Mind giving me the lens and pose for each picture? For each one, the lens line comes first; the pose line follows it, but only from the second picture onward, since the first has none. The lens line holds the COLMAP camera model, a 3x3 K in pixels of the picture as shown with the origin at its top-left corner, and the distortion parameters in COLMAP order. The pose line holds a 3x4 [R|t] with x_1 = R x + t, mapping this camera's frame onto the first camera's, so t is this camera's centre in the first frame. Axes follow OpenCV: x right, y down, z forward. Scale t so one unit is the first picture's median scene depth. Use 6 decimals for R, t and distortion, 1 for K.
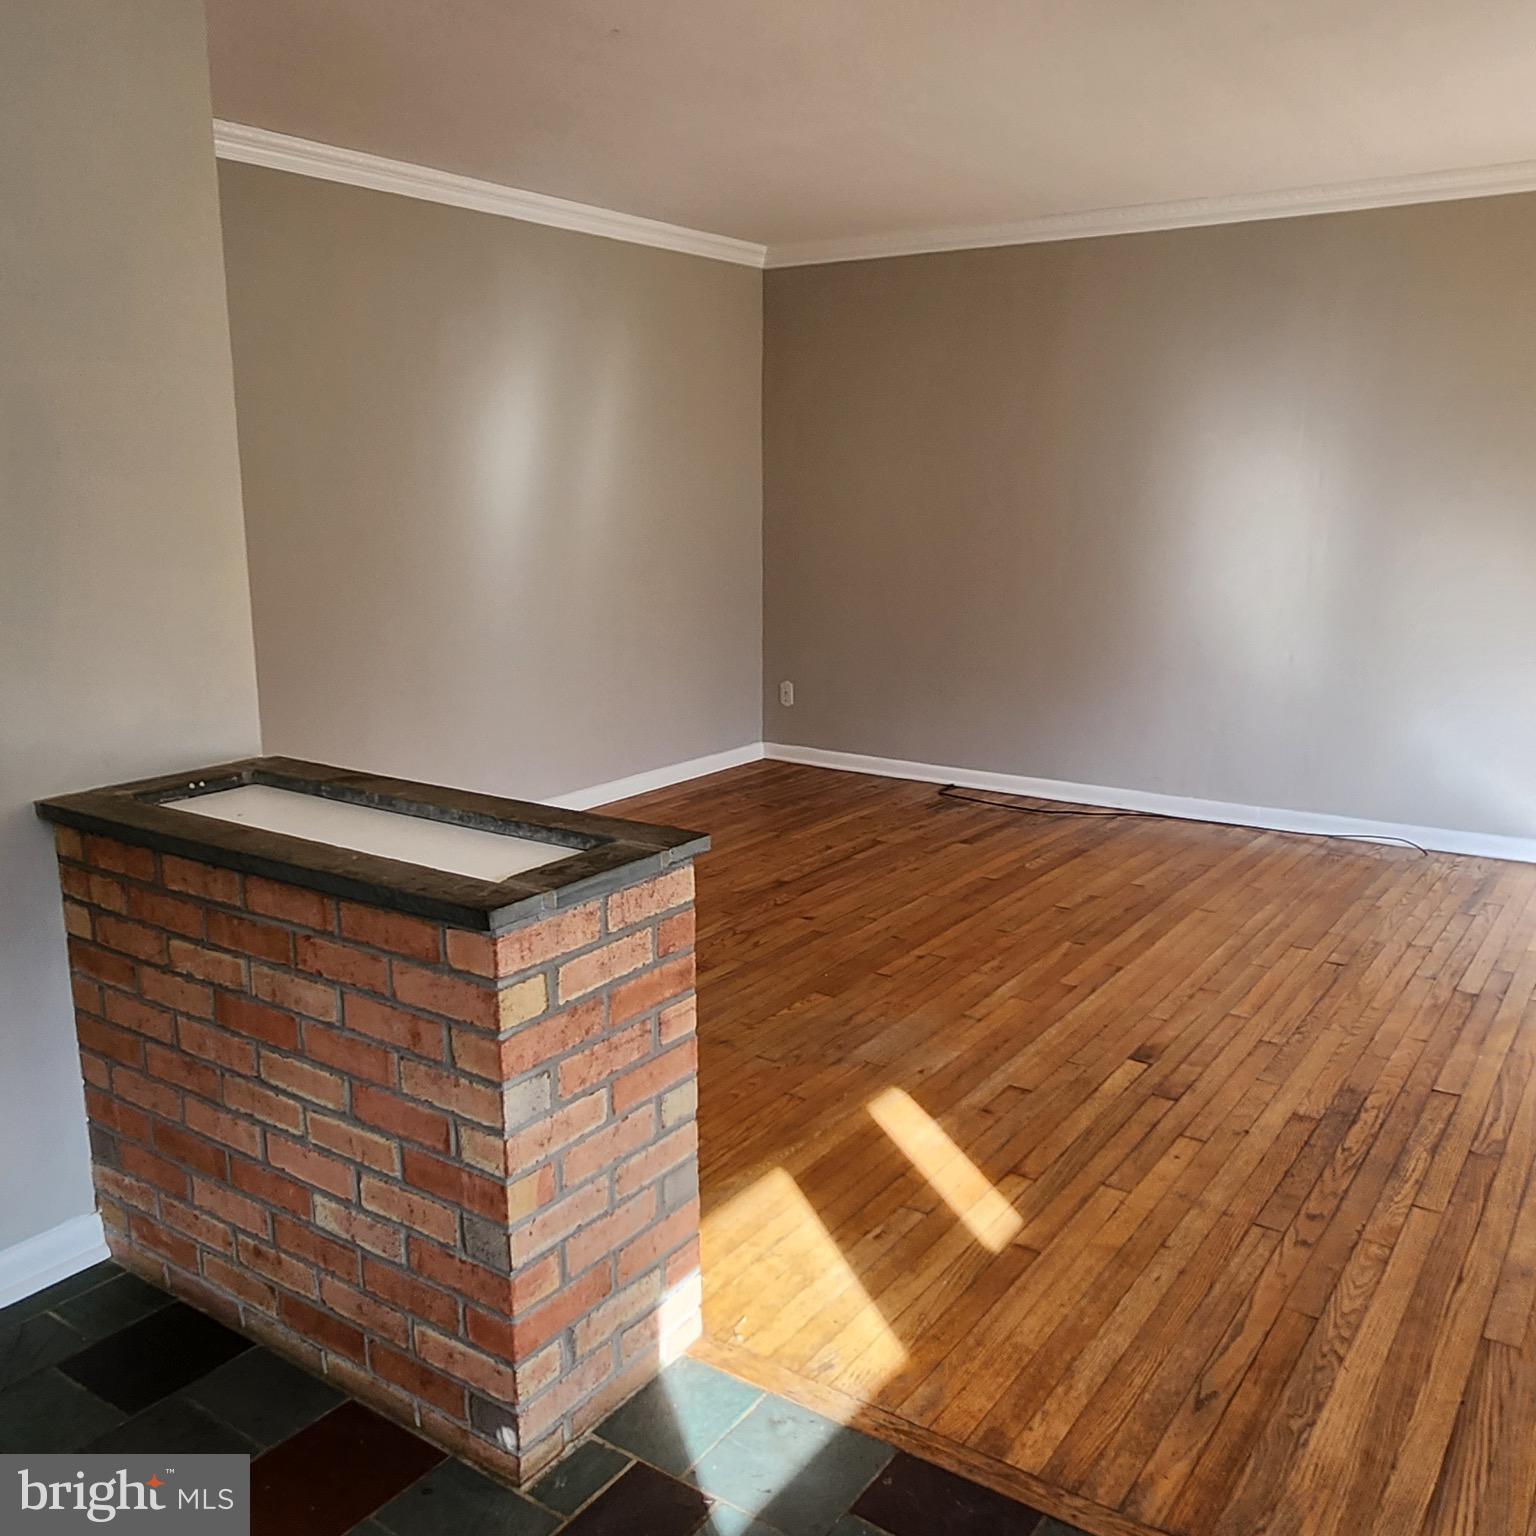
lens RADIAL K [[1370.1, 0, 752.5], [0, 1370.1, 764.7], [0, 0, 1]] dist [0.001016, -0.009399]
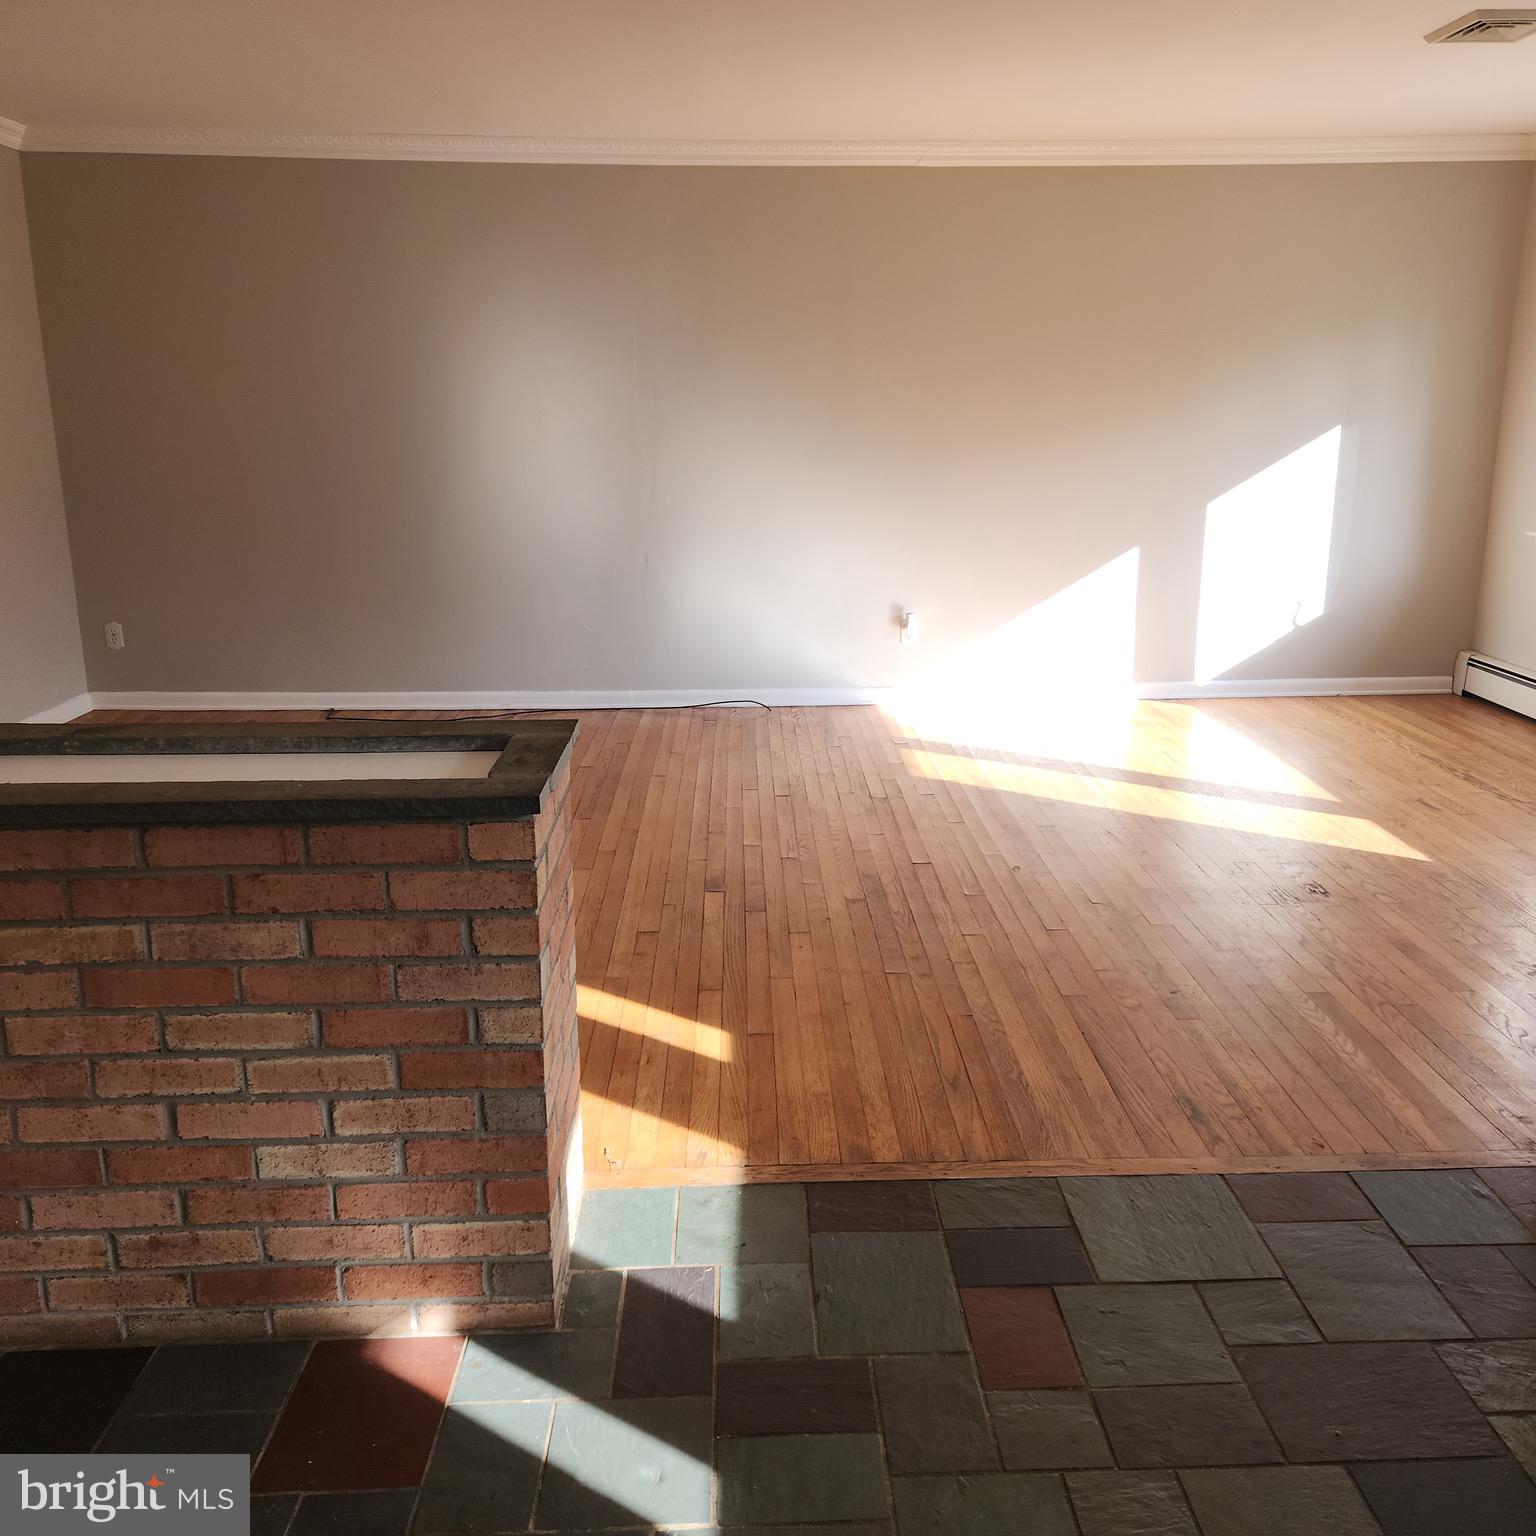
lens RADIAL K [[1361.7, 0, 776.0], [0, 1361.7, 759.8], [0, 0, 1]] dist [0.087597, -0.091156]
pose [[0.794311, -0.149909, 0.588725, -0.543829], [0.120968, 0.988699, 0.088544, 0.004022], [-0.595345, 0.000886, 0.803469, 0.008790]]
